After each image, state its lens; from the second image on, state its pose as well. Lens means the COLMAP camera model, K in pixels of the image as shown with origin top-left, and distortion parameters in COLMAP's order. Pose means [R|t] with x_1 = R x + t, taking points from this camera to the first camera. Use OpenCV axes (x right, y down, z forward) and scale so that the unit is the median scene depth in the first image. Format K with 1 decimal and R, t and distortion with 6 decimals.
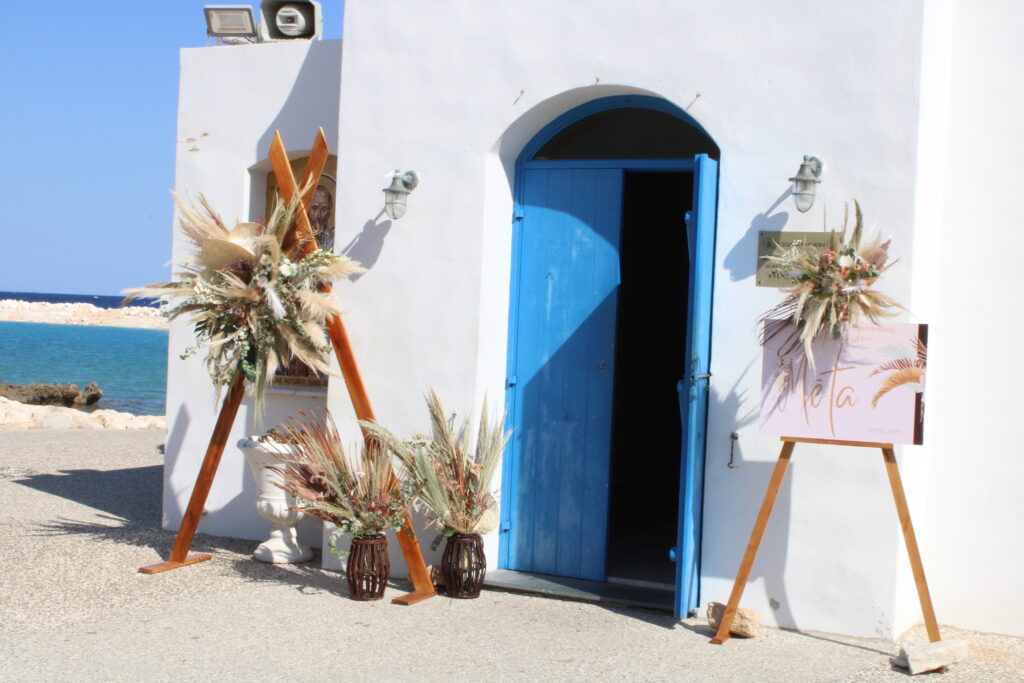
lens RADIAL K [[1560.1, 0, 512.0], [0, 1560.1, 341.5], [0, 0, 1]] dist [-0.011833, 0.010609]
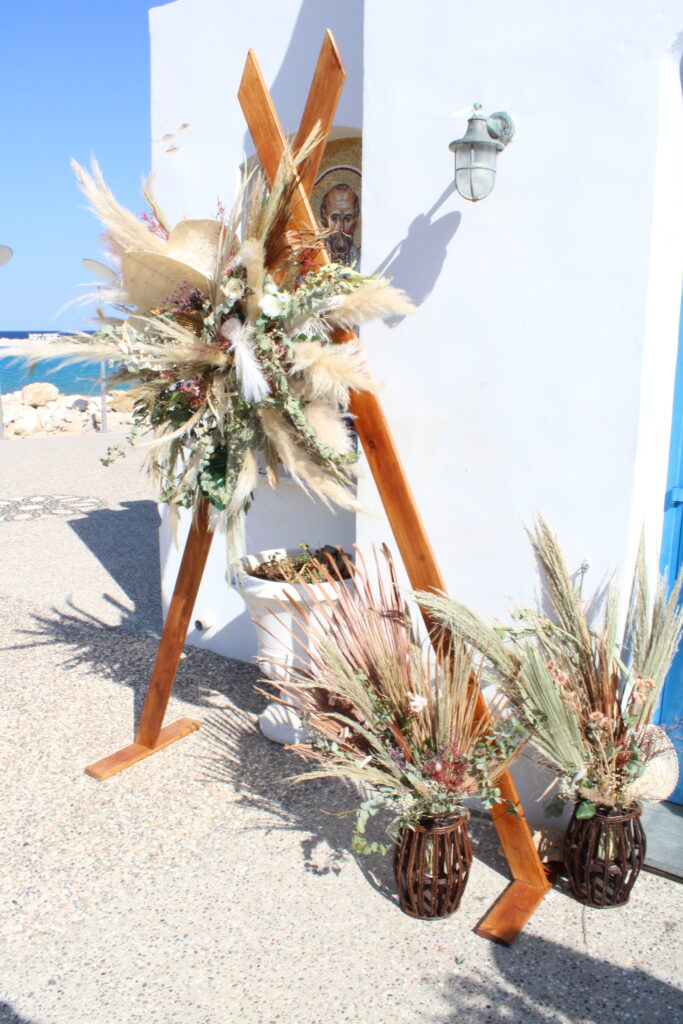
lens RADIAL K [[931.5, 0, 341.5], [0, 931.5, 512.0], [0, 0, 1]] dist [-0.081716, -0.005305]
pose [[0.988500, 0.001183, -0.151213, -0.072404], [0.022824, 0.987347, 0.156923, -0.025113], [0.149486, -0.158569, 0.975966, 0.678787]]
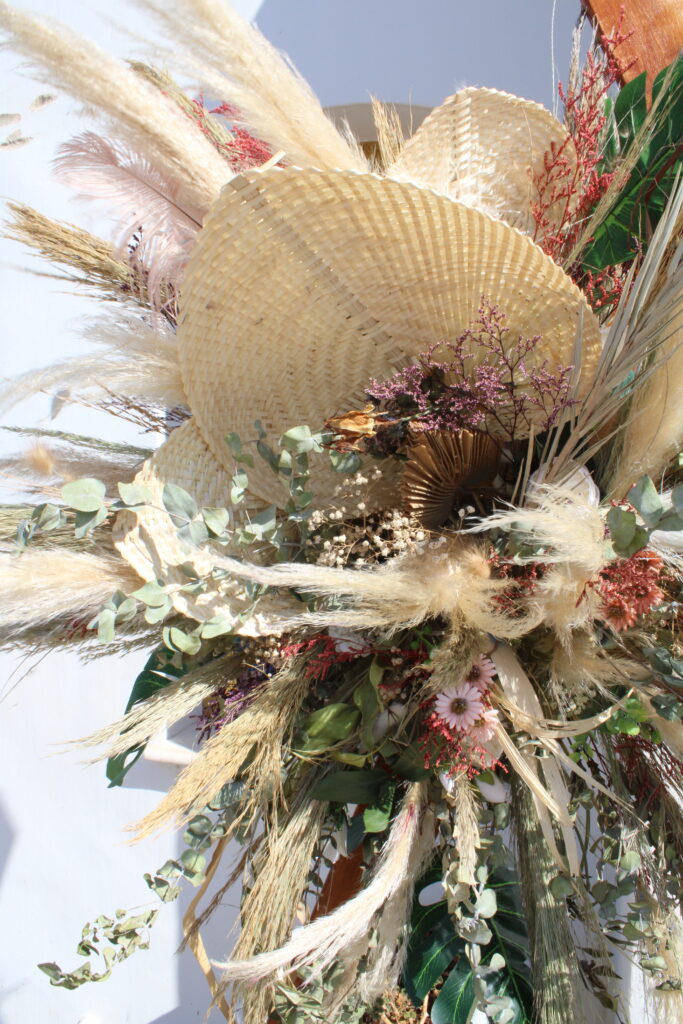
lens RADIAL K [[931.5, 0, 341.5], [0, 931.5, 512.0], [0, 0, 1]] dist [-0.081716, -0.005305]
pose [[0.983432, -0.037931, 0.177266, -0.200841], [0.035450, 0.999224, 0.017144, -0.039078], [-0.177779, -0.010576, 0.984014, 0.915136]]
